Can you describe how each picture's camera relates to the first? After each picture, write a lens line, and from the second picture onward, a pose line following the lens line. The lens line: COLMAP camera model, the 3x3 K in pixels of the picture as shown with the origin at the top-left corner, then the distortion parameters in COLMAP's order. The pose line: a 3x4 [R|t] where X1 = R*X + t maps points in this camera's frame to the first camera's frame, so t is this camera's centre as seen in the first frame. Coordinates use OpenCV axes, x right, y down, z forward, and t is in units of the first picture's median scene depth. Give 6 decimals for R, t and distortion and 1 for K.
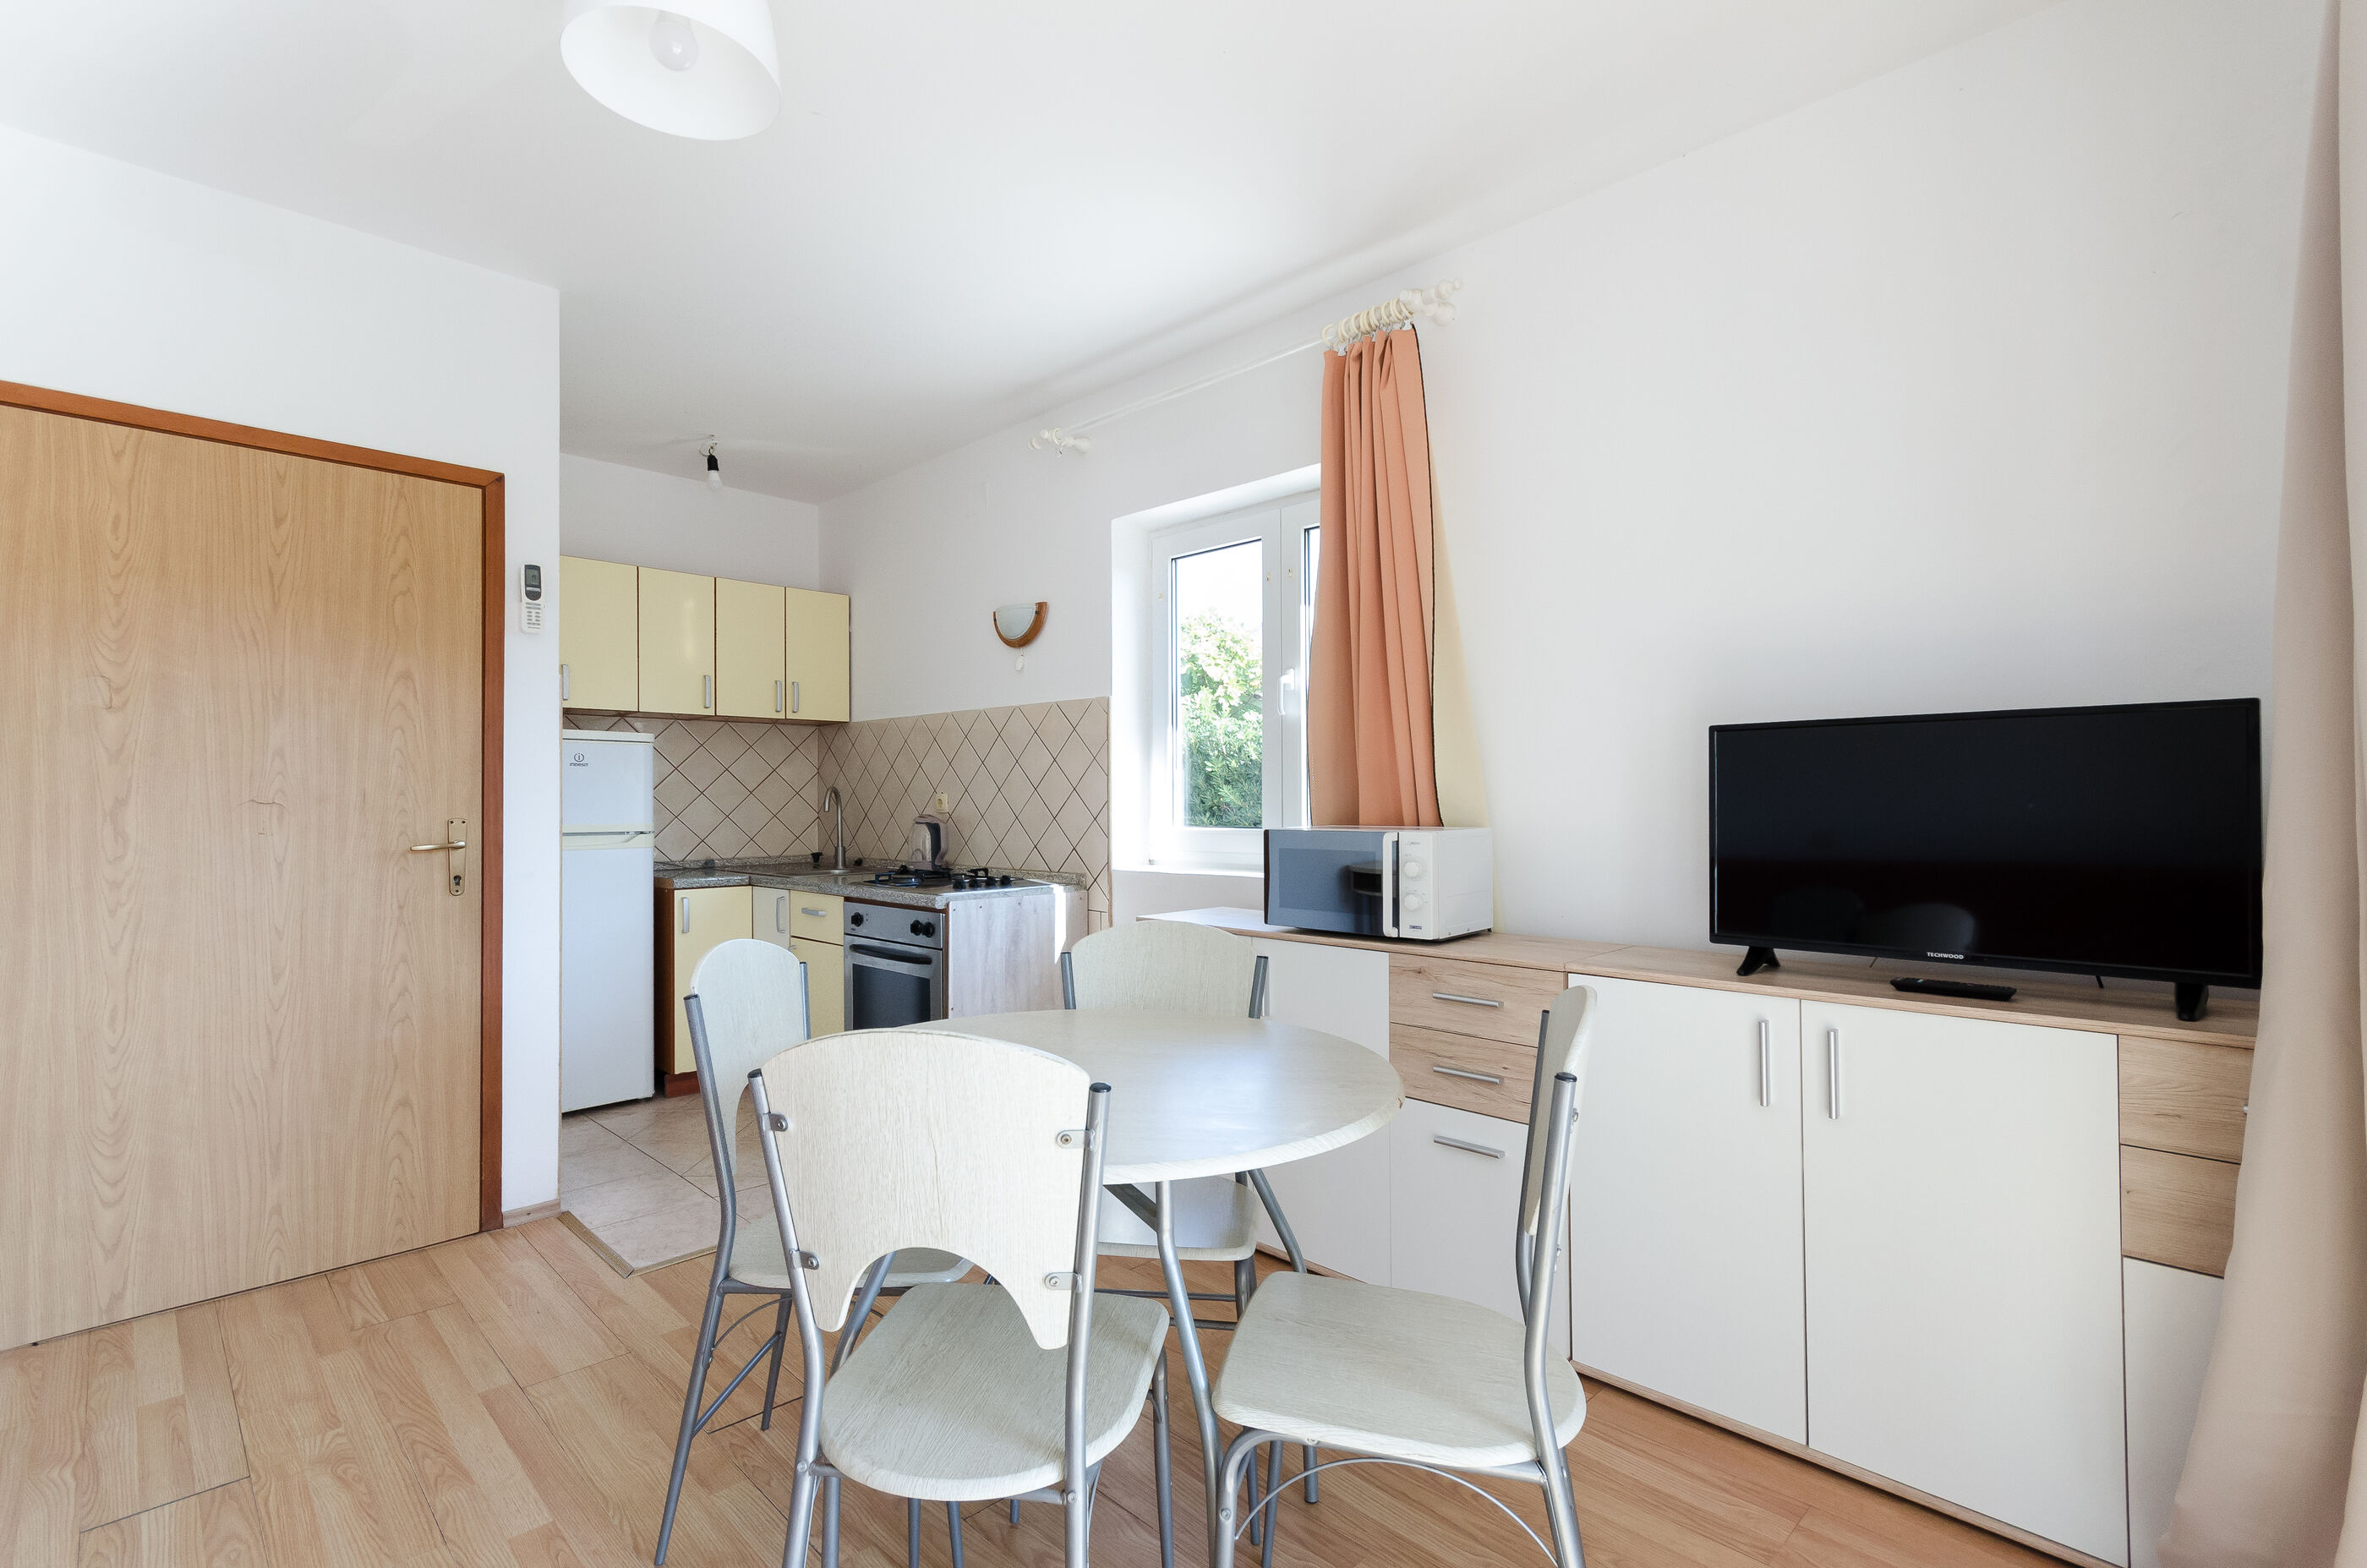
lens RADIAL K [[1047.1, 0, 1213.8], [0, 1047.1, 809.1], [0, 0, 1]] dist [-0.003080, 0.001736]
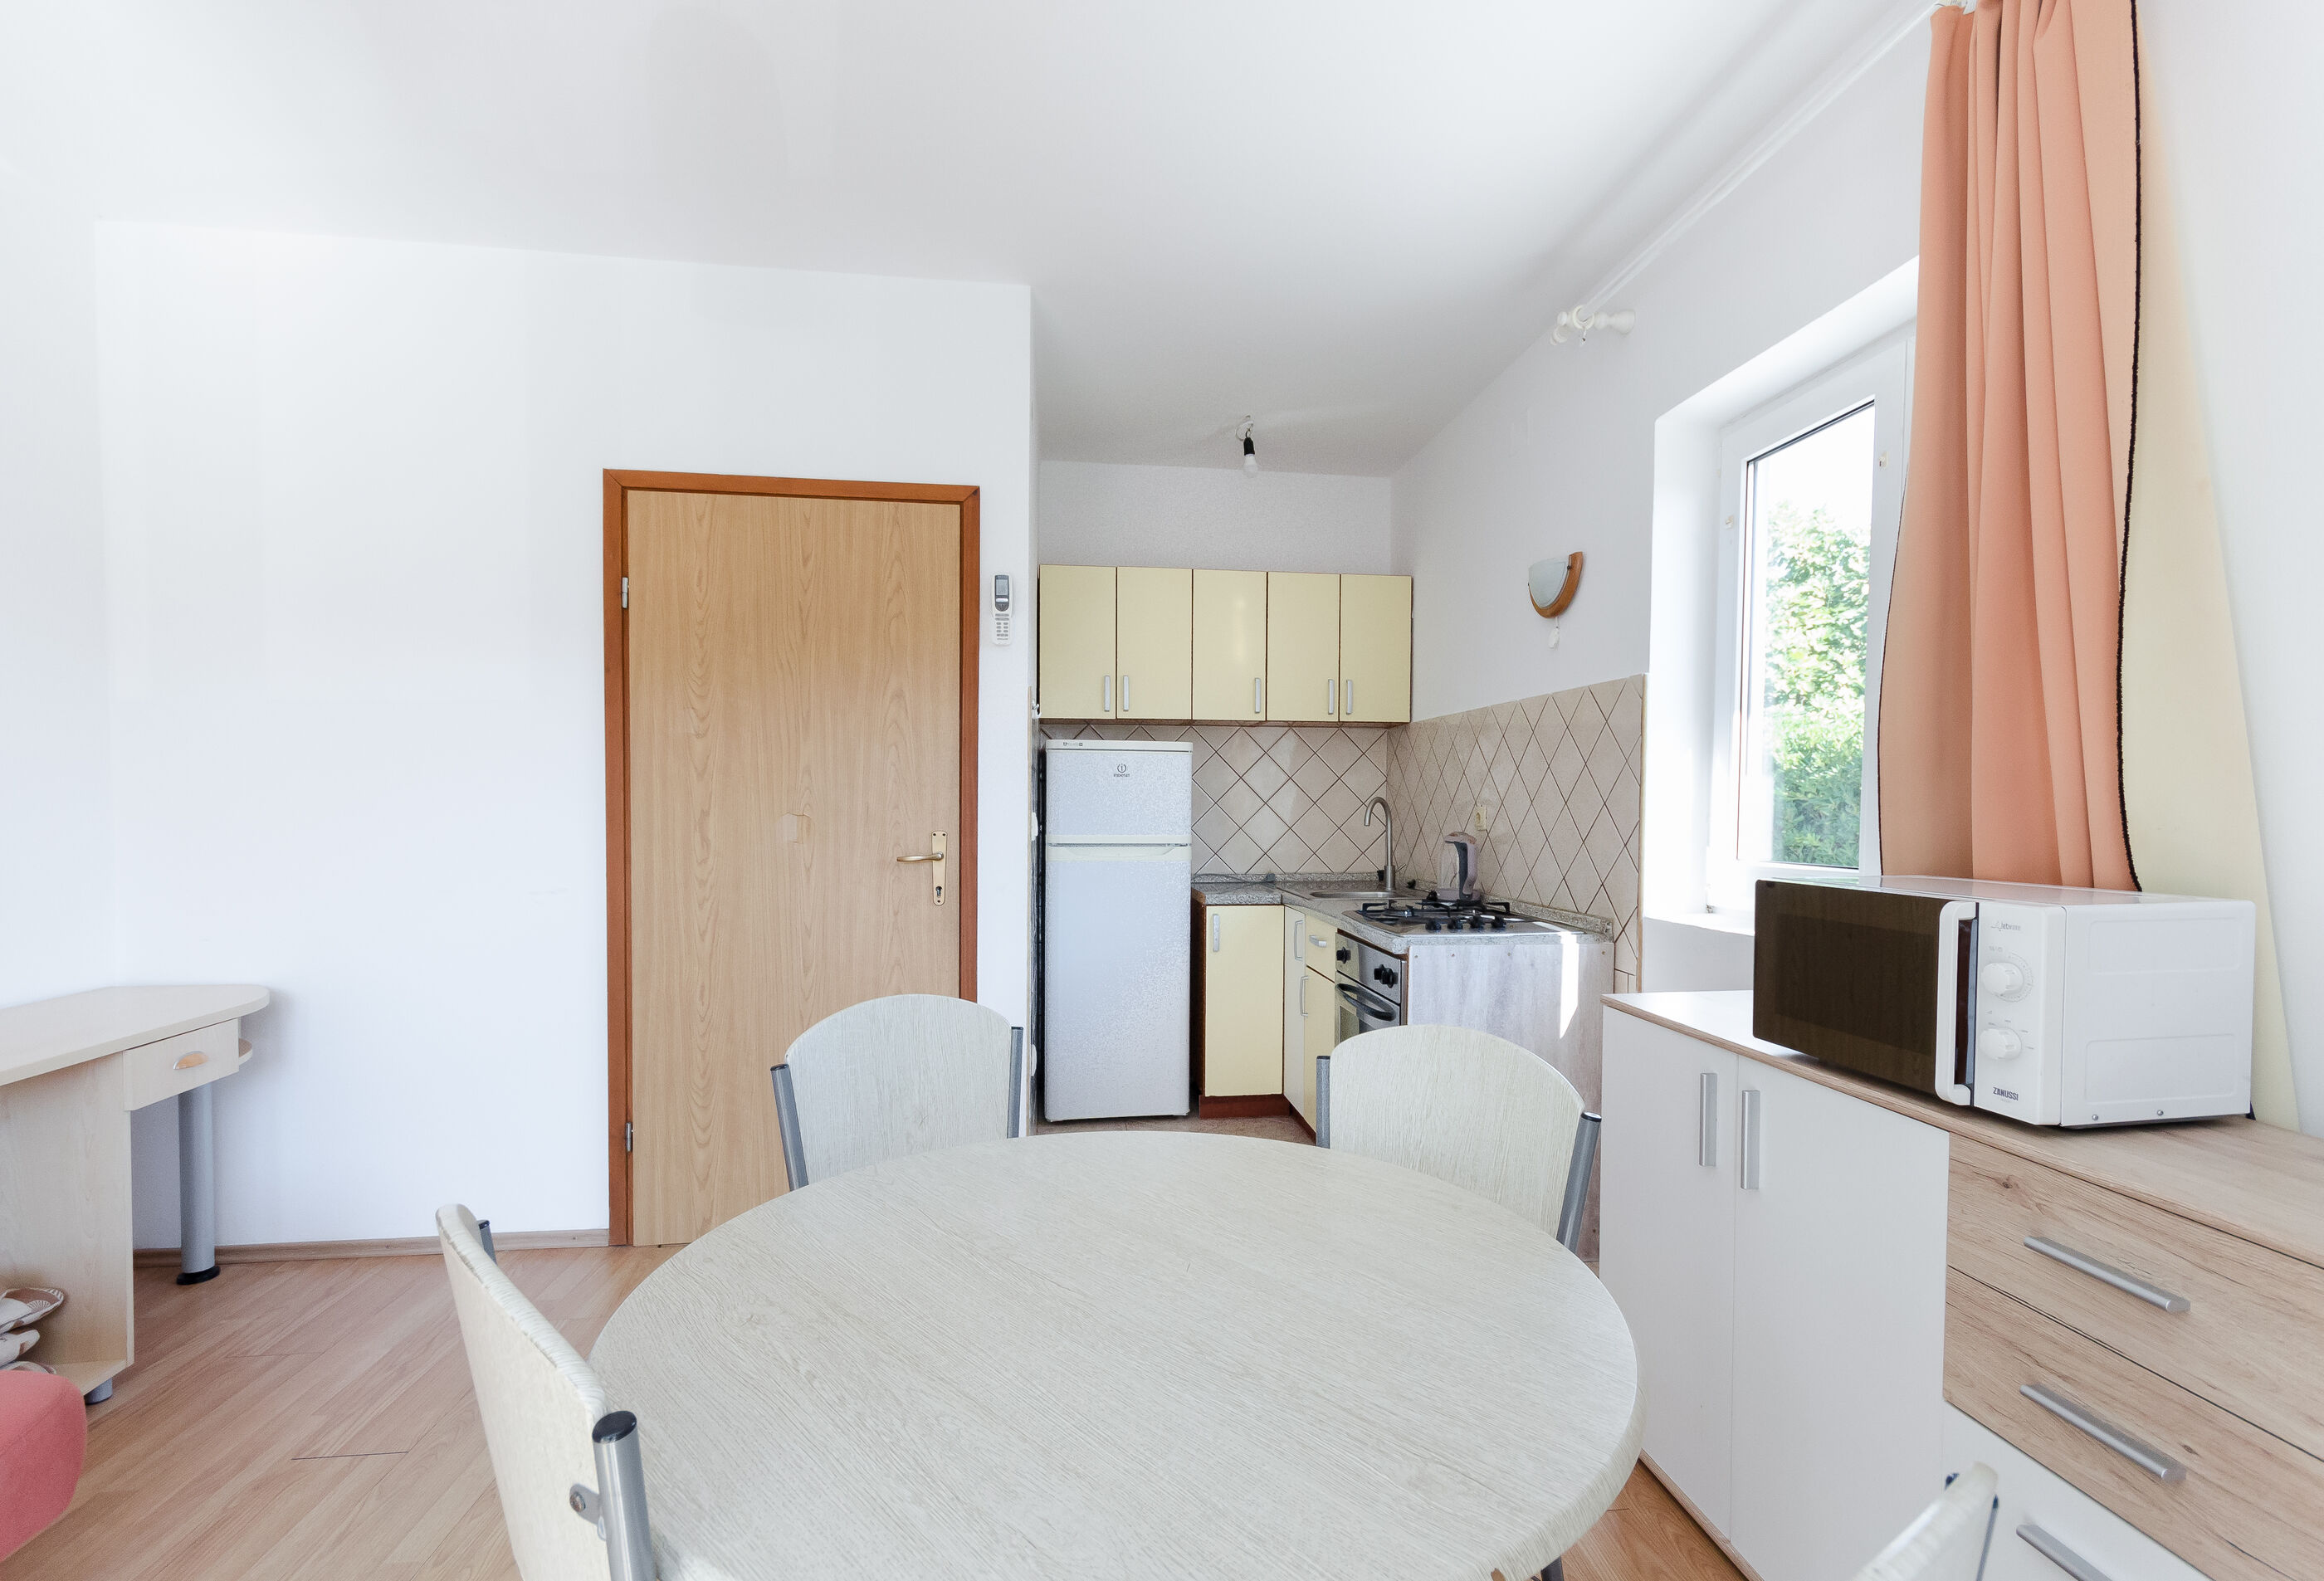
lens RADIAL K [[1107.7, 0, 1273.1], [0, 1107.7, 853.6], [0, 0, 1]] dist [0.001424, 0.002209]
pose [[0.800908, 0.033843, -0.597830, 0.151717], [-0.012386, 0.999124, 0.039966, -0.012741], [0.598659, -0.024604, 0.800626, 0.247654]]
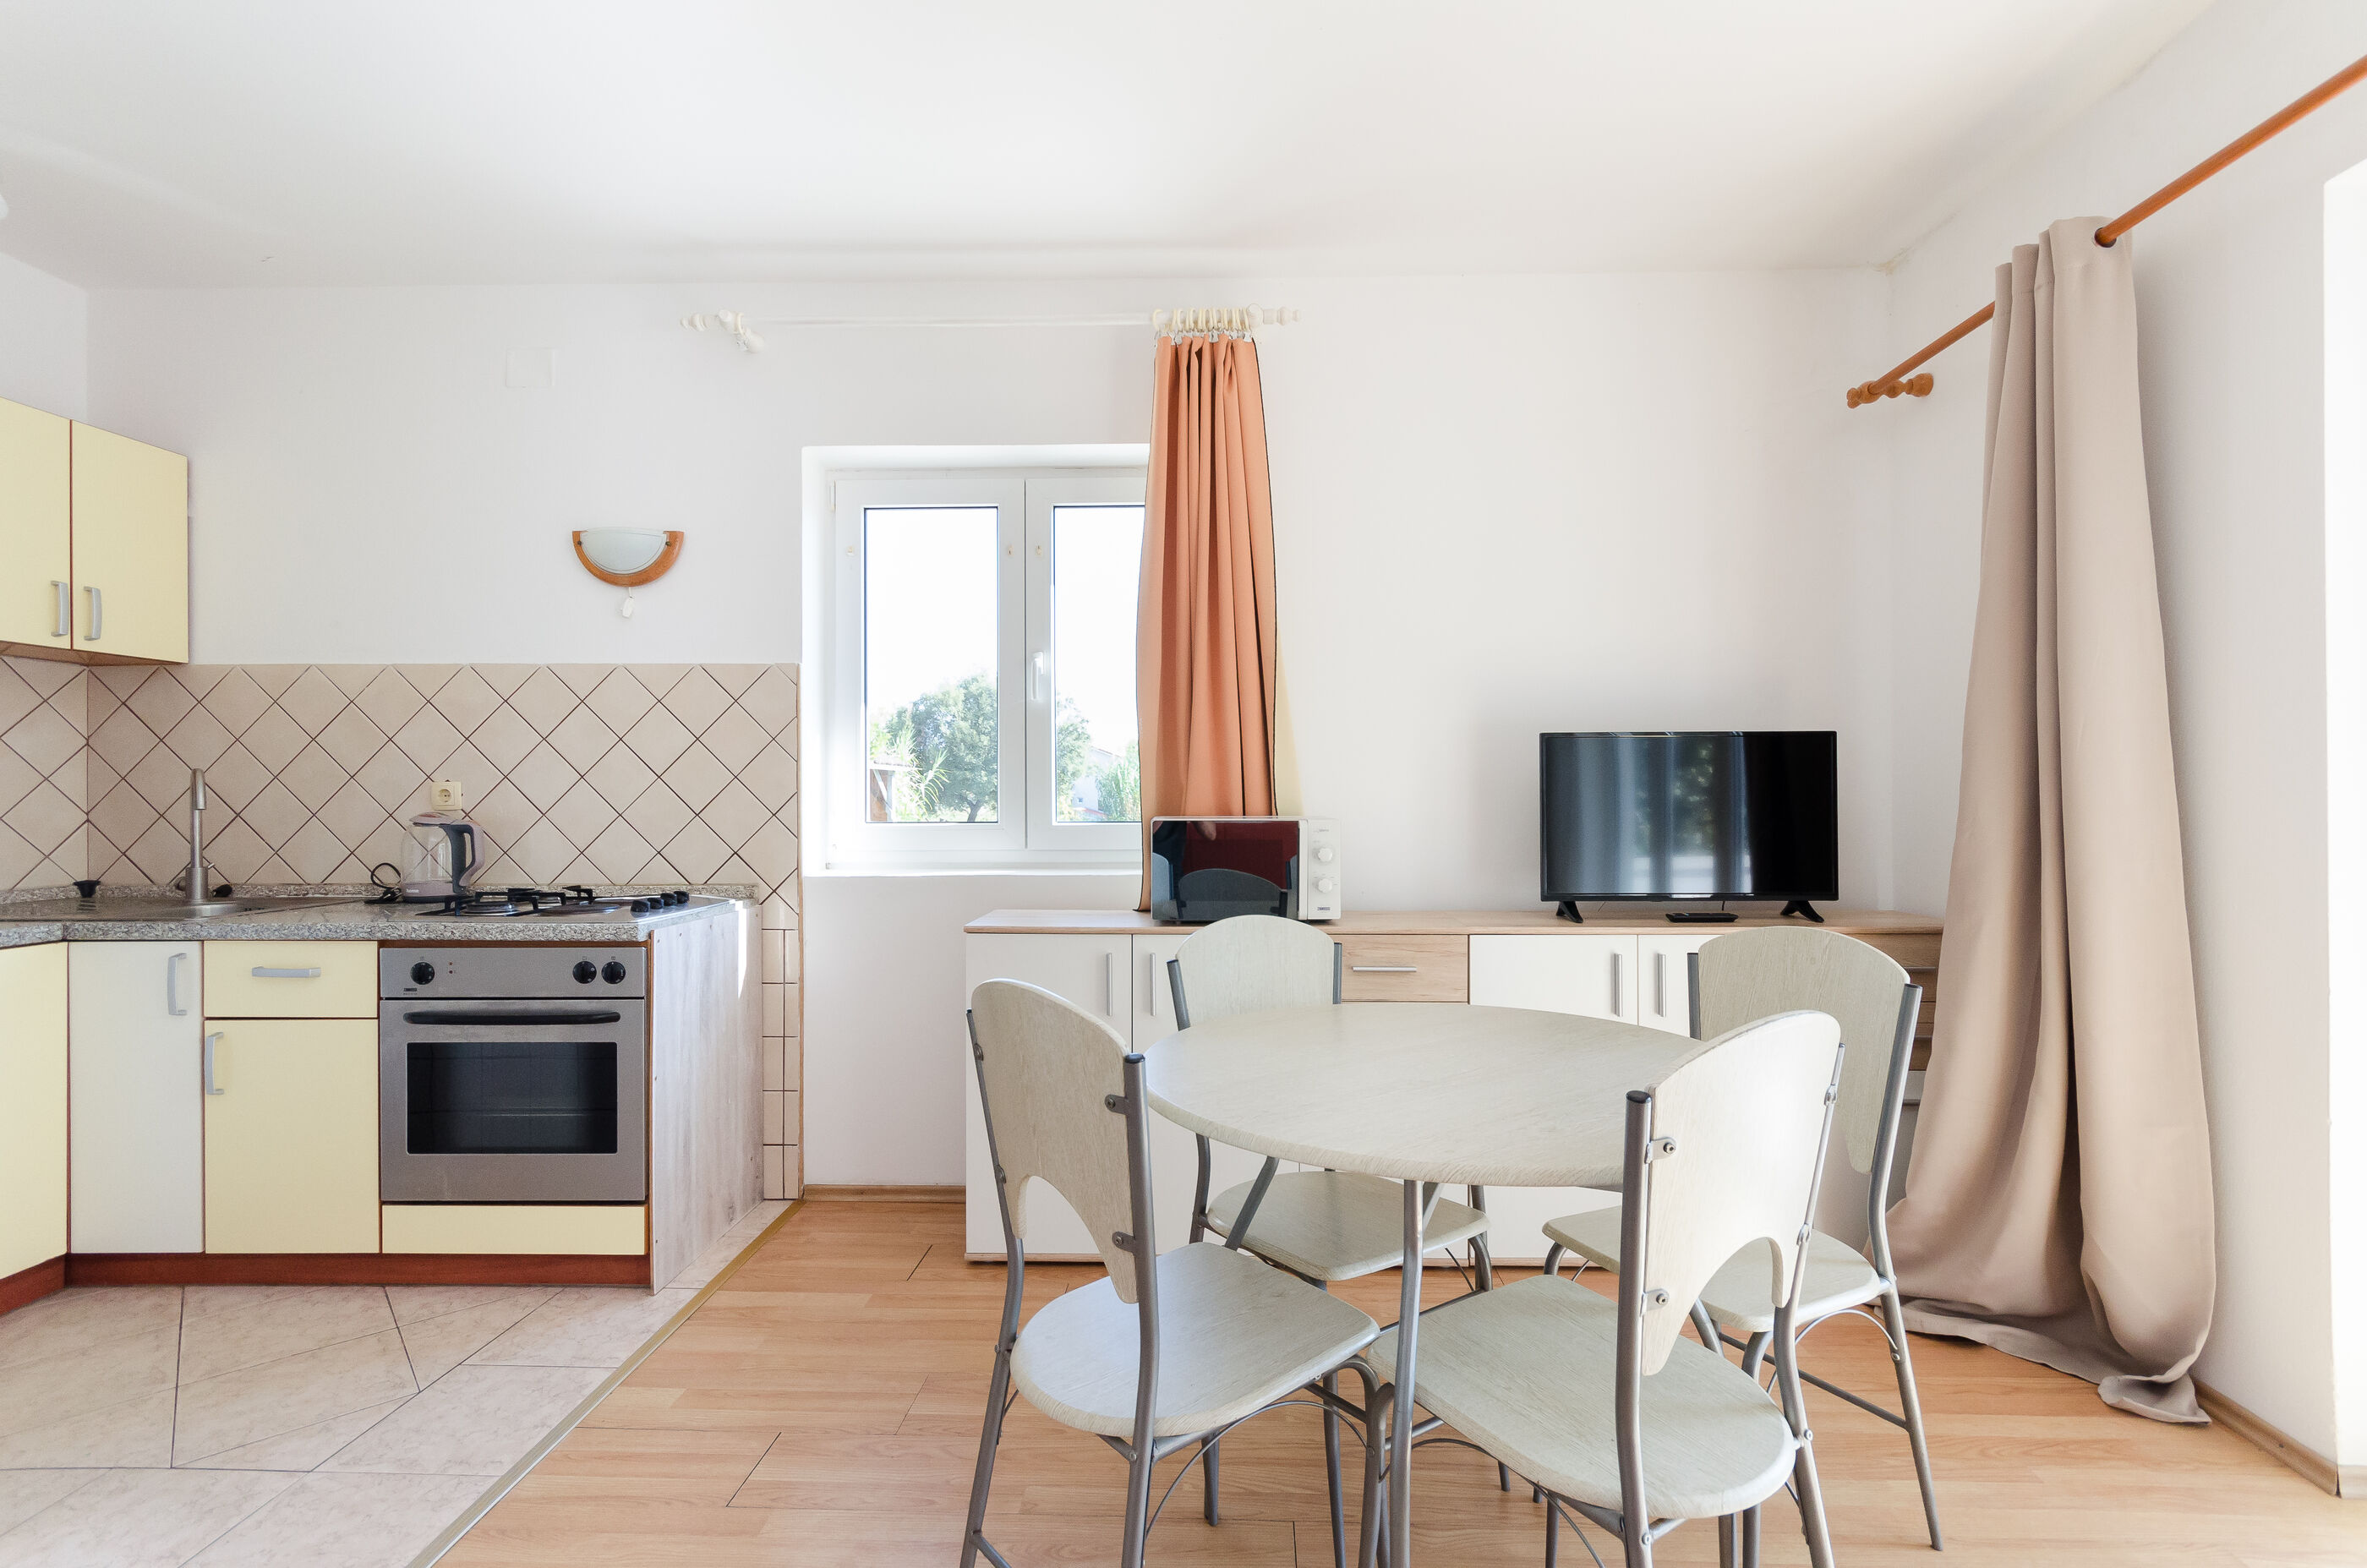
lens RADIAL K [[1047.1, 0, 1159.9], [0, 1047.1, 807.6], [0, 0, 1]] dist [-0.003080, 0.001736]
pose [[0.738913, -0.006338, 0.673771, -0.443924], [0.006670, 0.999976, 0.002092, 0.004321], [-0.673768, 0.002948, 0.738937, 0.214918]]
